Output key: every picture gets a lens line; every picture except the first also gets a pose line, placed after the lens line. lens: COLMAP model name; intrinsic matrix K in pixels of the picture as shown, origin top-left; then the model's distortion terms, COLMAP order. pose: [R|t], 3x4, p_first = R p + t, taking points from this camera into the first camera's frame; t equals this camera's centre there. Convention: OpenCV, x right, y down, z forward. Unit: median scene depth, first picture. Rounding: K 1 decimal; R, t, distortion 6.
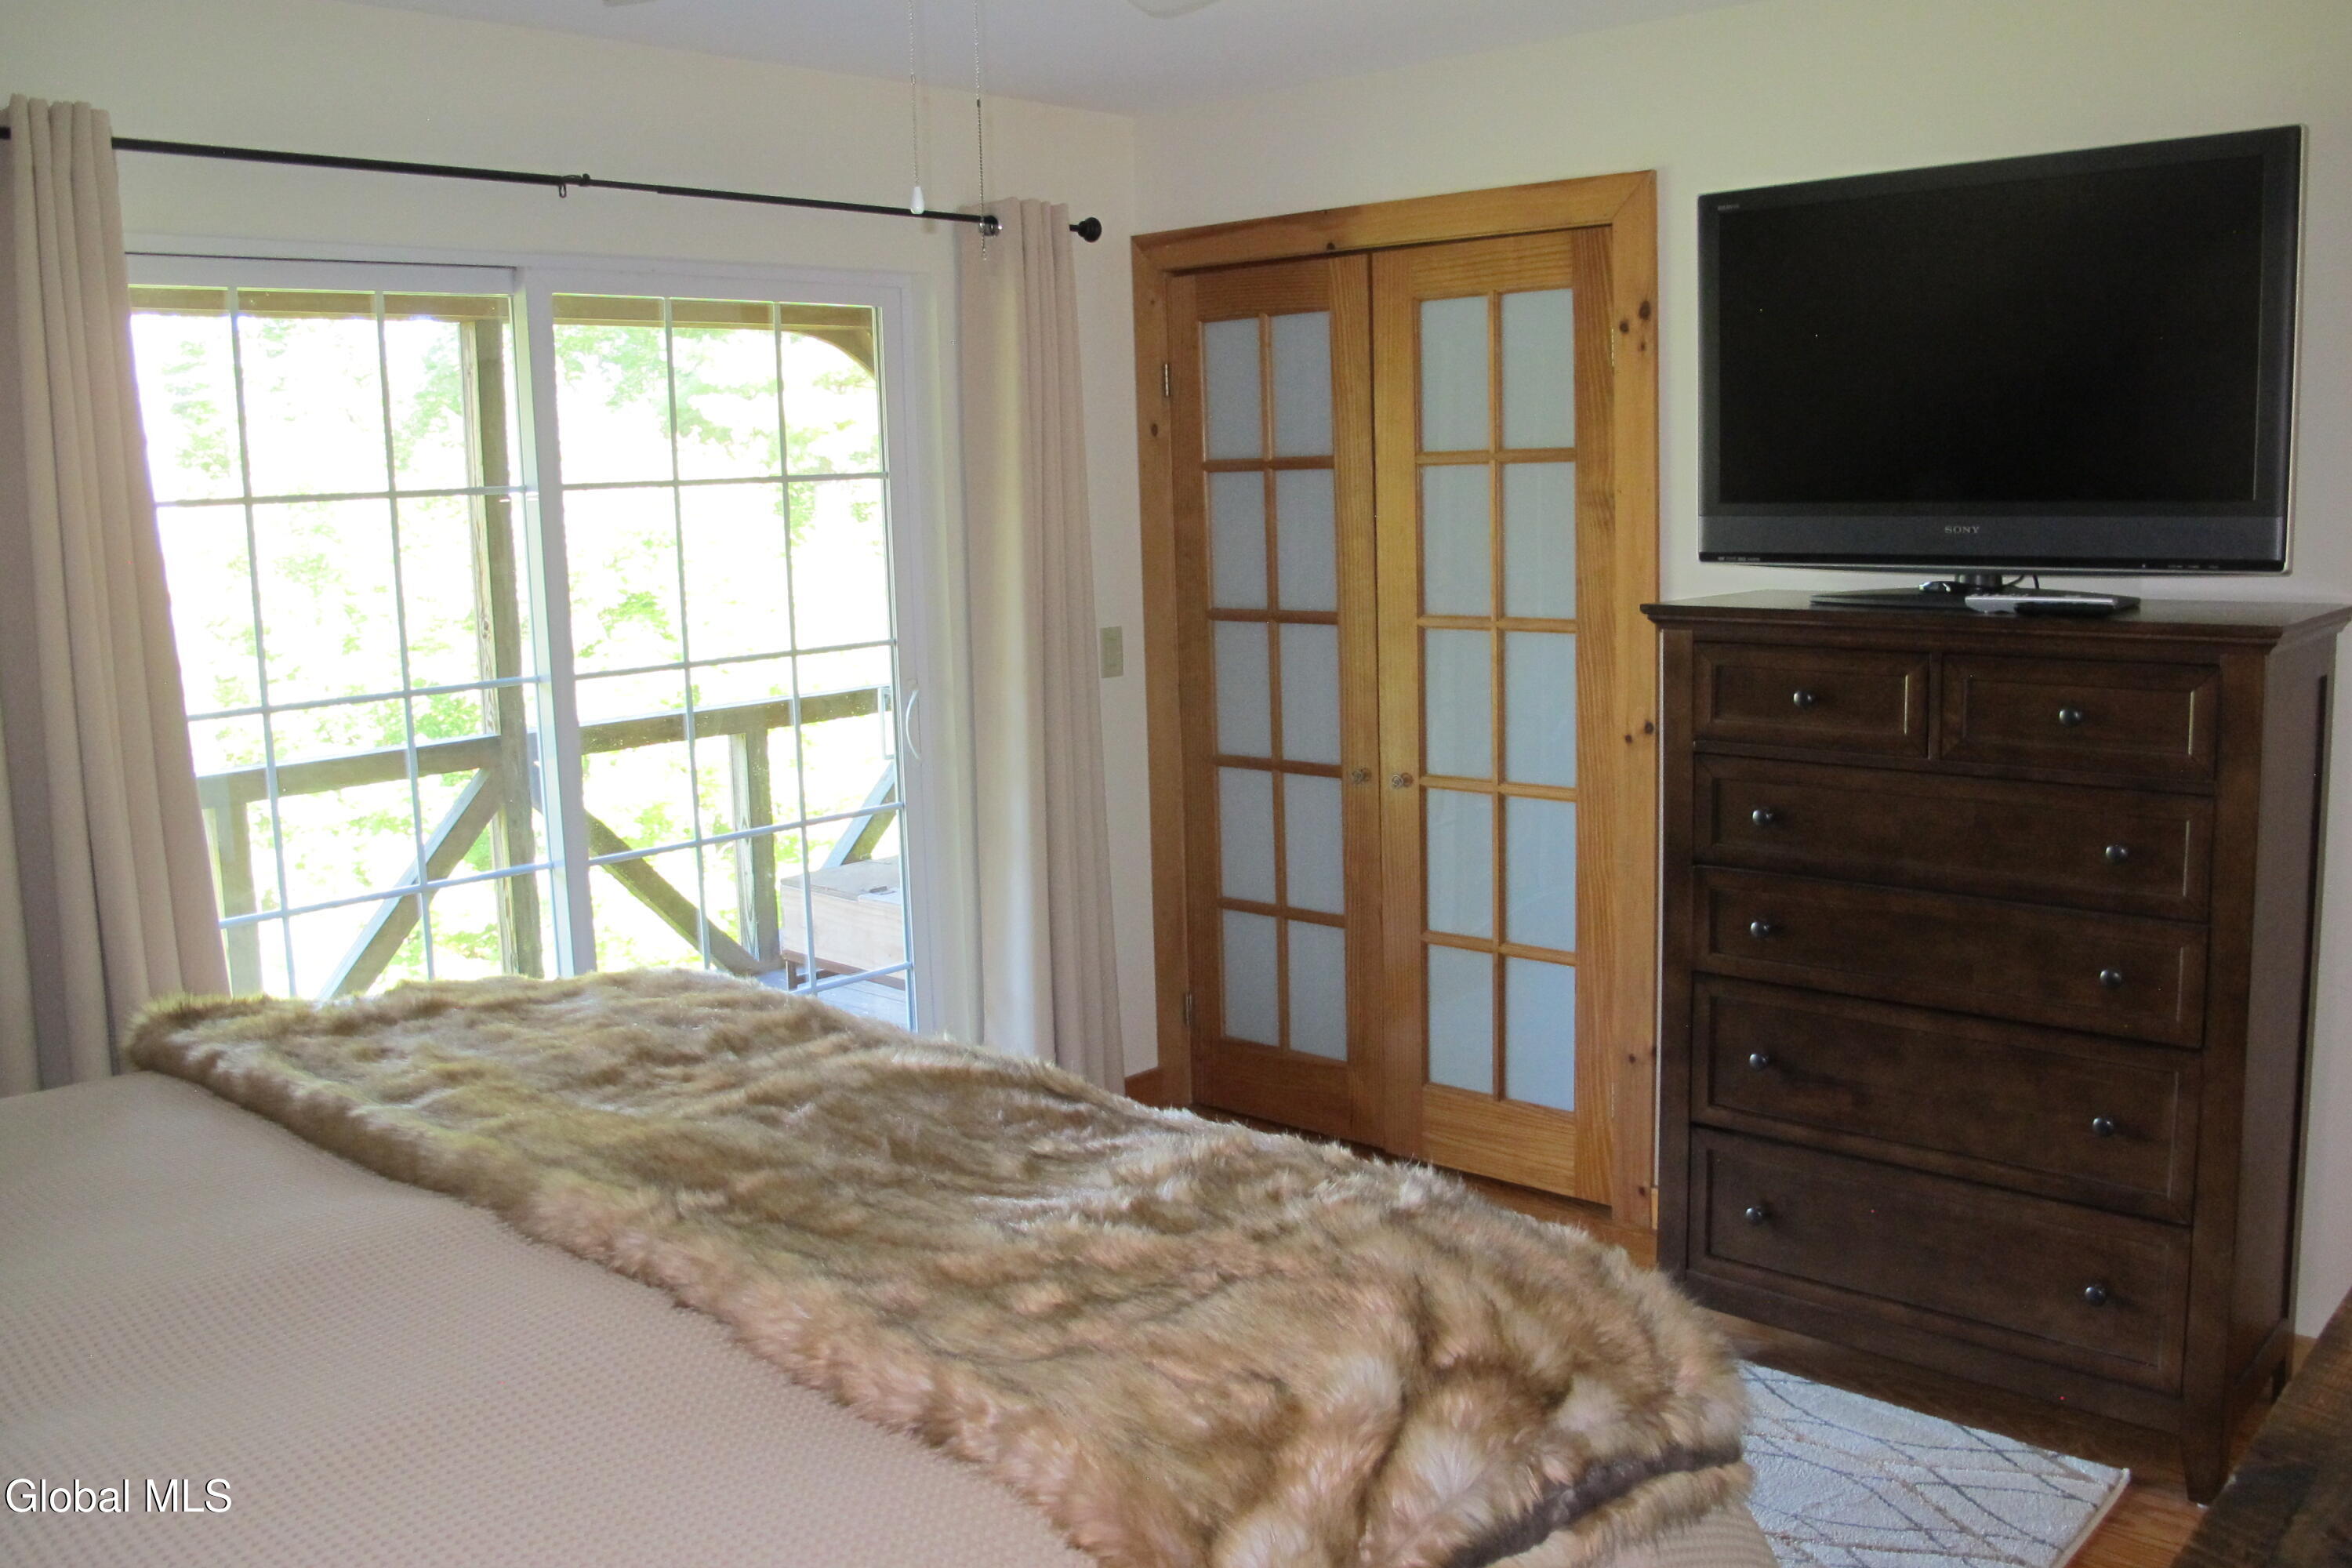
lens RADIAL K [[1983.2, 0, 1136.9], [0, 1983.2, 757.3], [0, 0, 1]] dist [-0.145167, 0.110264]
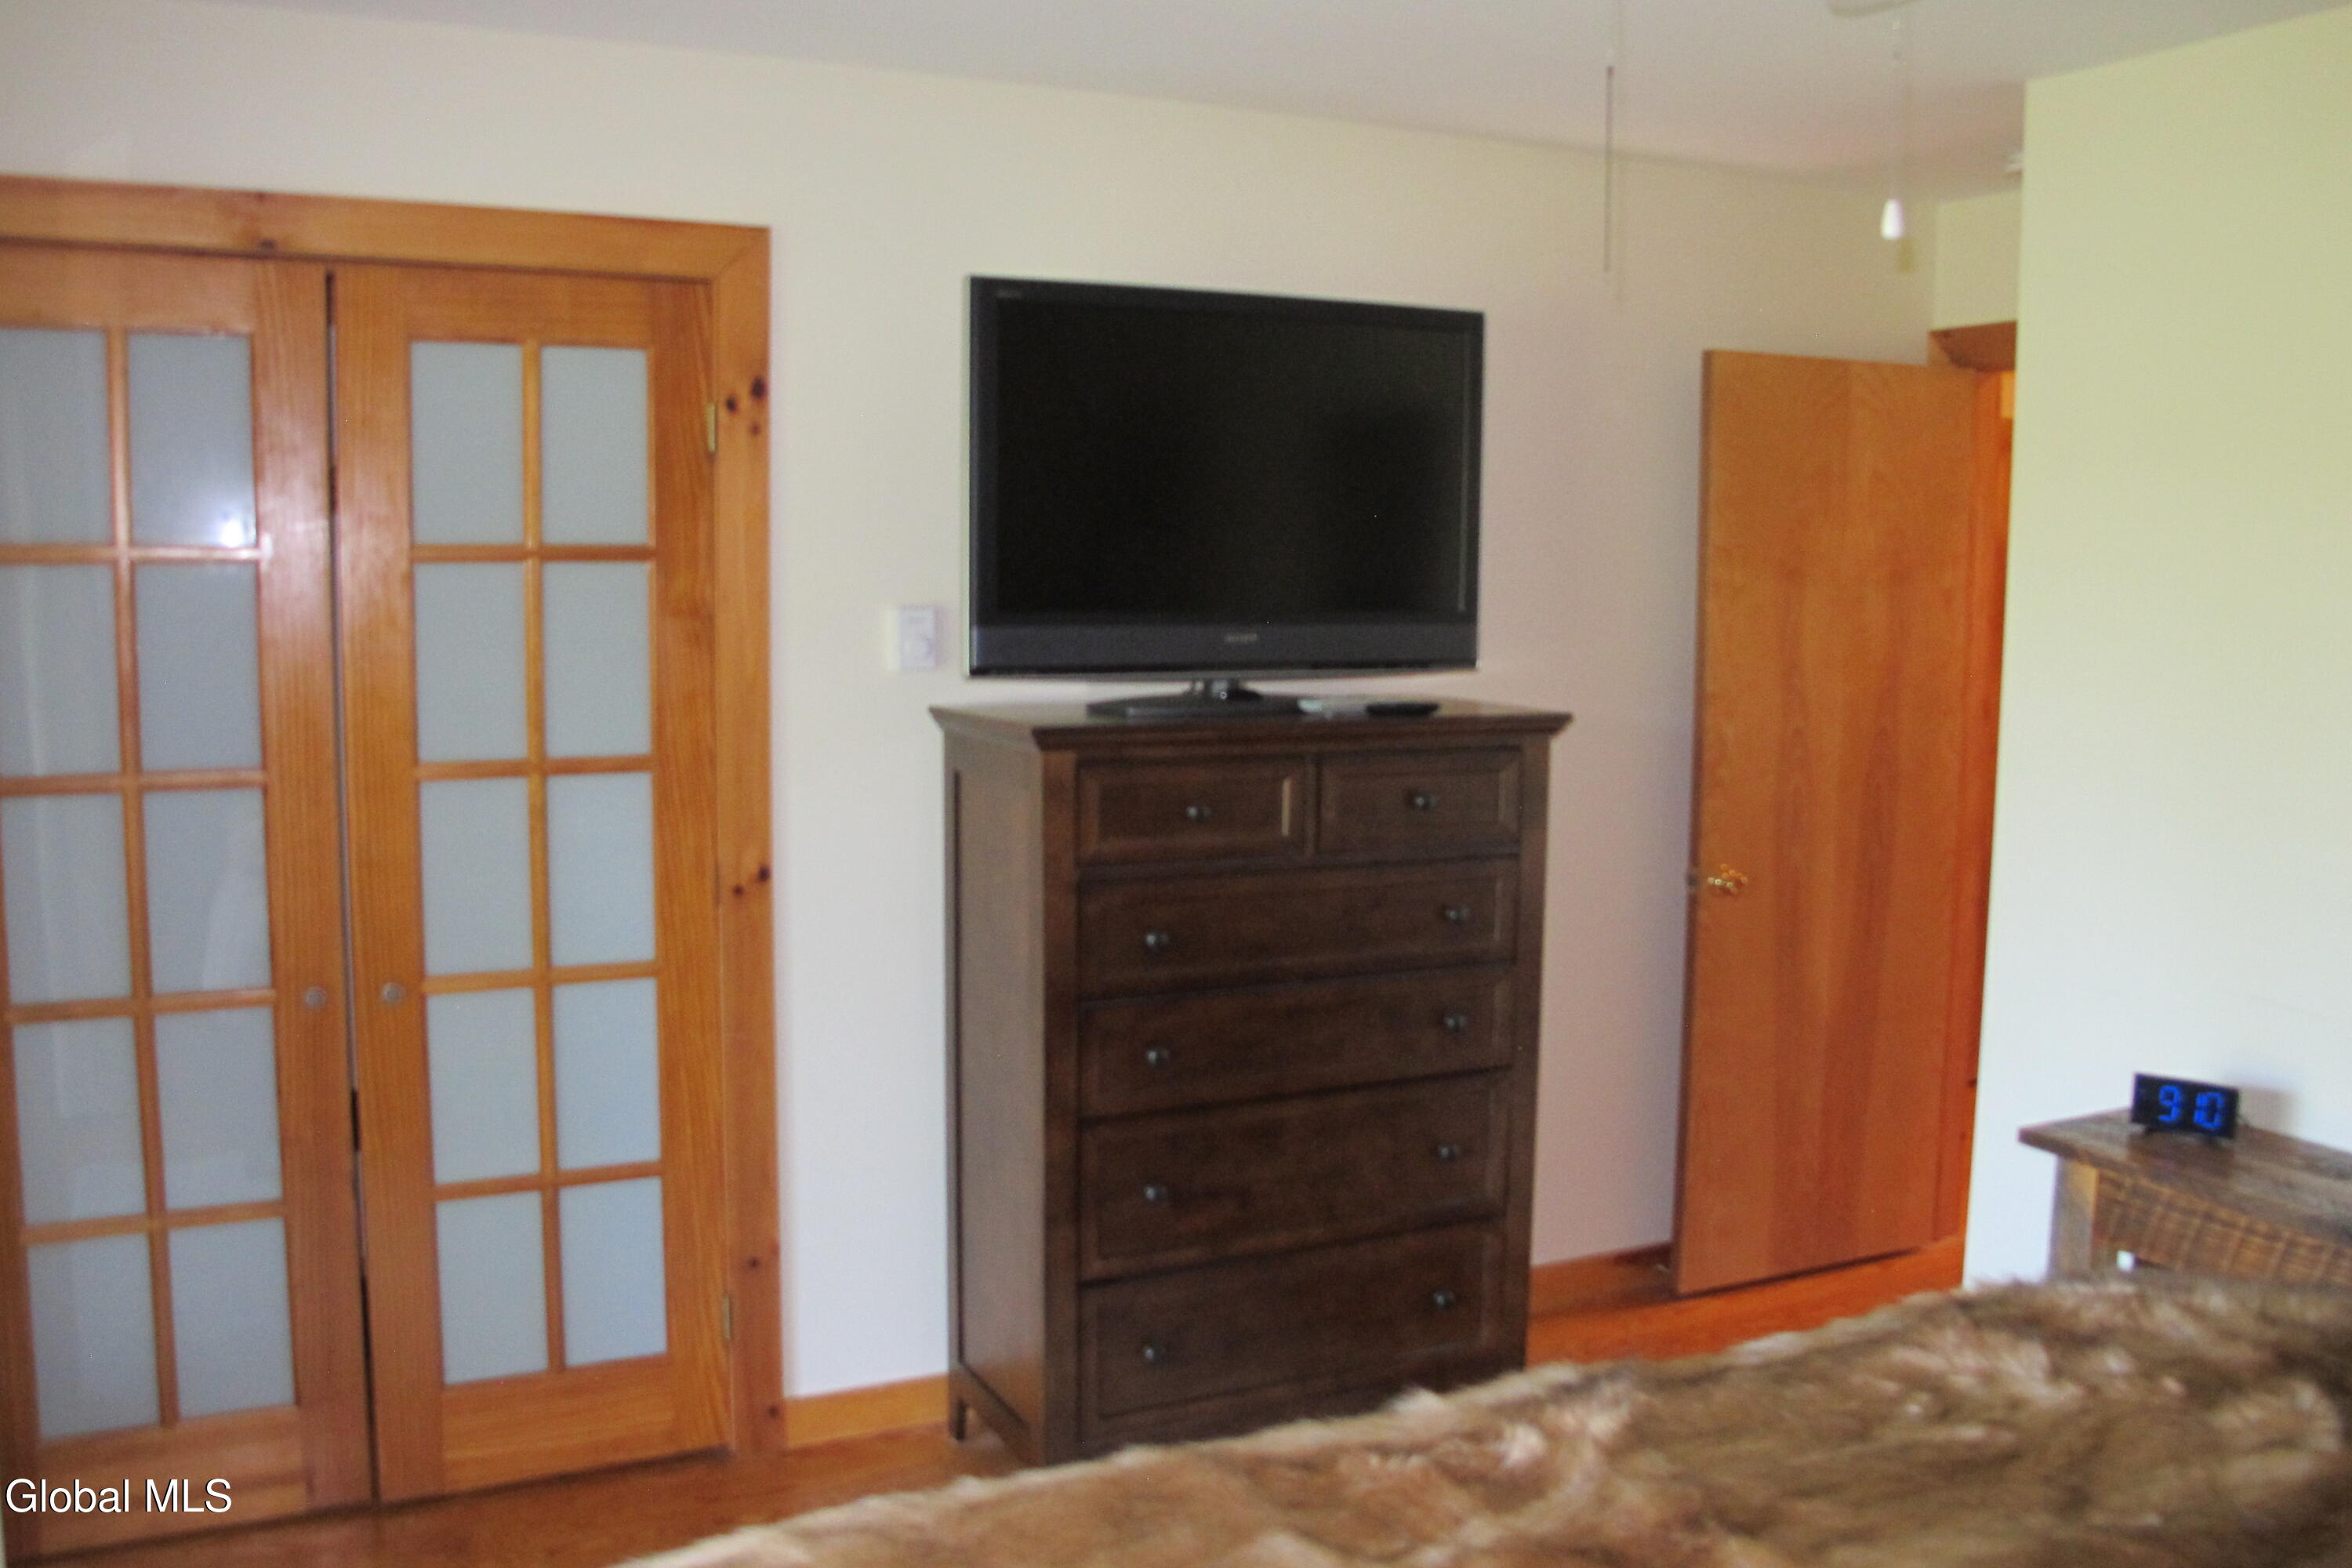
lens RADIAL K [[1983.2, 0, 1136.9], [0, 1983.2, 757.3], [0, 0, 1]] dist [-0.145167, 0.110264]
pose [[0.357495, -0.056305, 0.932216, -0.547957], [0.110217, 0.993749, 0.017755, -0.072095], [-0.927389, 0.096399, 0.361466, 0.610796]]
